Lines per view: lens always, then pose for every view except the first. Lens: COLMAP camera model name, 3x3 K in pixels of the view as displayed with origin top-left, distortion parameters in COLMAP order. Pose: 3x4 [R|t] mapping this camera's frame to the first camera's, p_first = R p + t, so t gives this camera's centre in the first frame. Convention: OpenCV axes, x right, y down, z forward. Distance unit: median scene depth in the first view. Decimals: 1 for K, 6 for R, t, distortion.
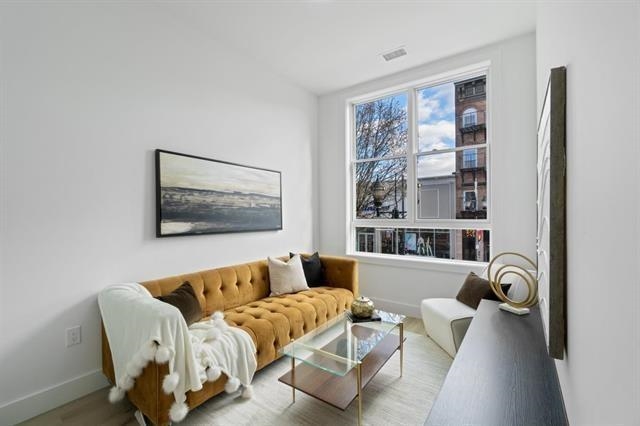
lens RADIAL K [[271.9, 0, 319.0], [0, 271.9, 212.6], [0, 0, 1]] dist [-0.014337, 0.002180]
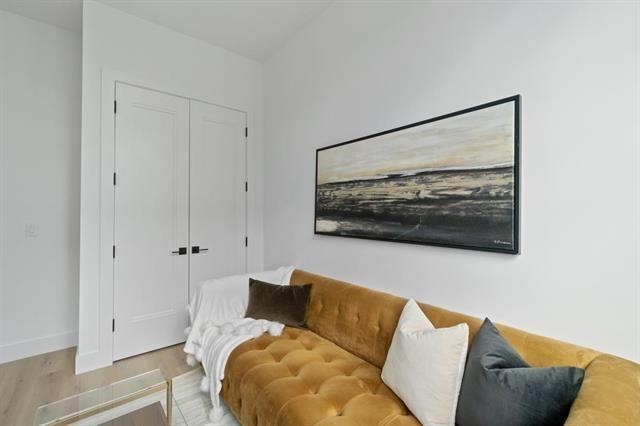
lens RADIAL K [[271.9, 0, 314.0], [0, 271.9, 214.5], [0, 0, 1]] dist [-0.014337, 0.002180]
pose [[-0.232065, 0.000307, -0.972700, 0.352617], [-0.000681, 1.000000, 0.000478, 0.012914], [0.972700, 0.000773, -0.232065, 1.023880]]
